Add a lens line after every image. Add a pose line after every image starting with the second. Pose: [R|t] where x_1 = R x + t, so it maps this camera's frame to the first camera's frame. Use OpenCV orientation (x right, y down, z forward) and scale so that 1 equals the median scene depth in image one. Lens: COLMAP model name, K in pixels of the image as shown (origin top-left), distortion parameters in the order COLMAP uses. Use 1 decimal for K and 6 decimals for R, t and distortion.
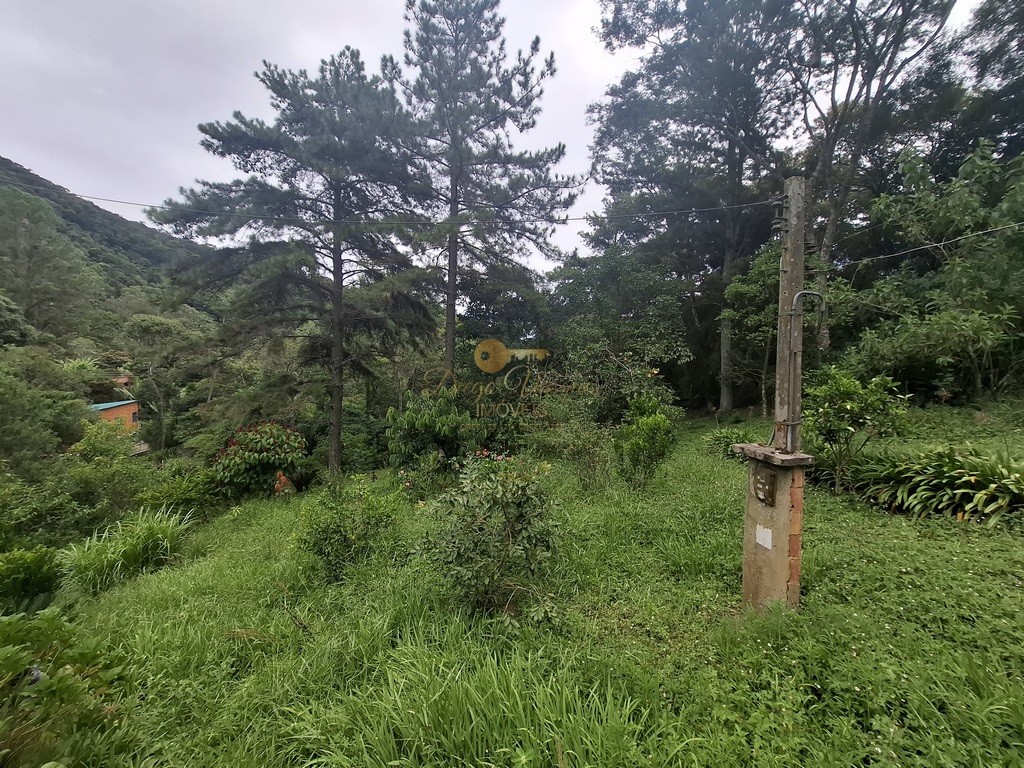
lens RADIAL K [[394.6, 0, 516.3], [0, 394.6, 381.5], [0, 0, 1]] dist [-0.006527, 0.001828]
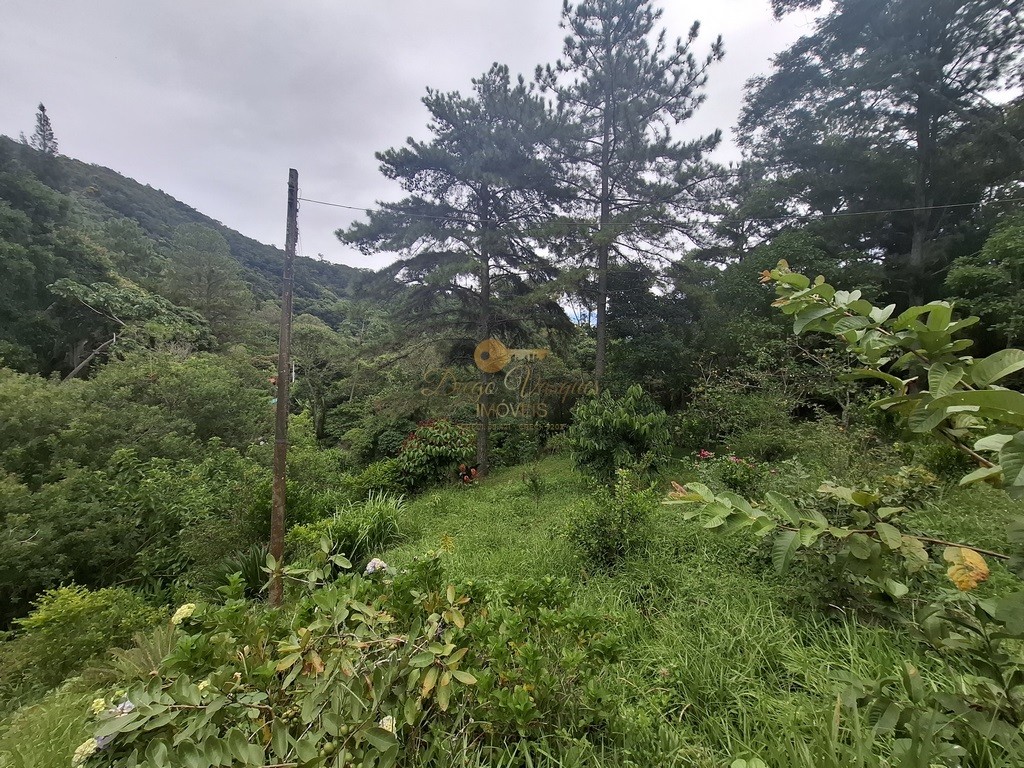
lens RADIAL K [[394.6, 0, 515.0], [0, 394.6, 382.0], [0, 0, 1]] dist [-0.006527, 0.001828]
pose [[0.980937, -0.001581, -0.194318, -0.186023], [0.001873, 0.999997, 0.001316, 0.001329], [0.194315, -0.001655, 0.980938, -0.027264]]
